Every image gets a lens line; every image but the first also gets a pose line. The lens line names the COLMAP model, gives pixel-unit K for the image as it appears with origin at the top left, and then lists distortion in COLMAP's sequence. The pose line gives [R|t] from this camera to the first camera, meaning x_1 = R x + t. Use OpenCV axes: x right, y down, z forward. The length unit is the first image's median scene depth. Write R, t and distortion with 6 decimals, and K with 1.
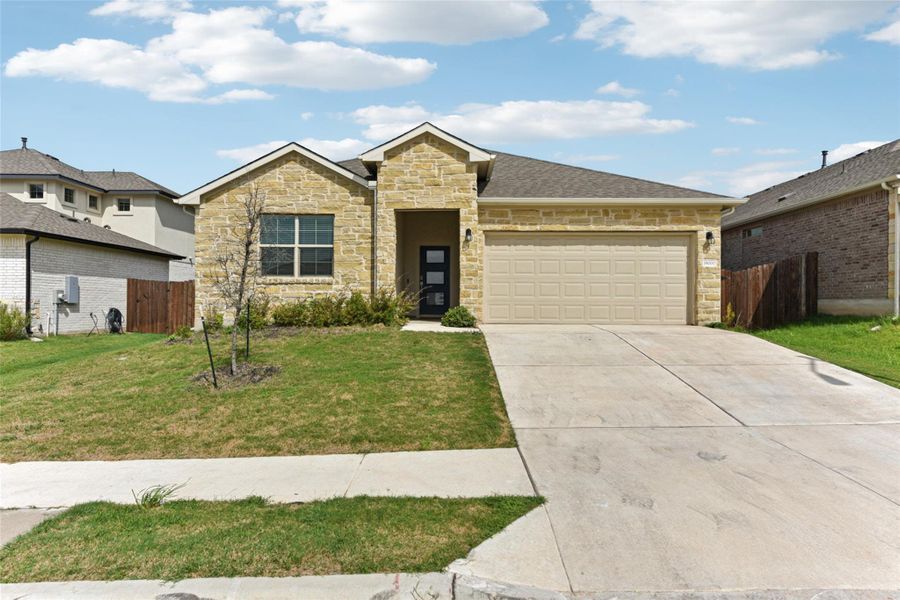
lens RADIAL K [[543.5, 0, 450.0], [0, 543.5, 300.0], [0, 0, 1]] dist [-0.002053, -0.000180]
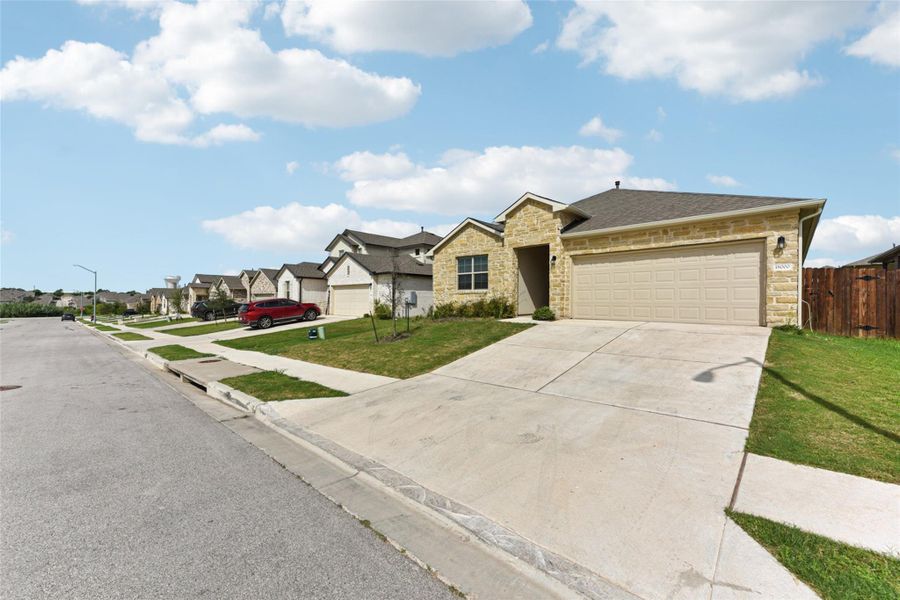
lens RADIAL K [[354.3, 0, 444.7], [0, 354.3, 298.1], [0, 0, 1]] dist [0.010289, -0.000163]
pose [[0.723972, -0.008513, -0.689777, 0.480563], [0.004711, 0.999962, -0.007397, -0.006791], [0.689813, 0.002106, 0.723984, 0.068246]]
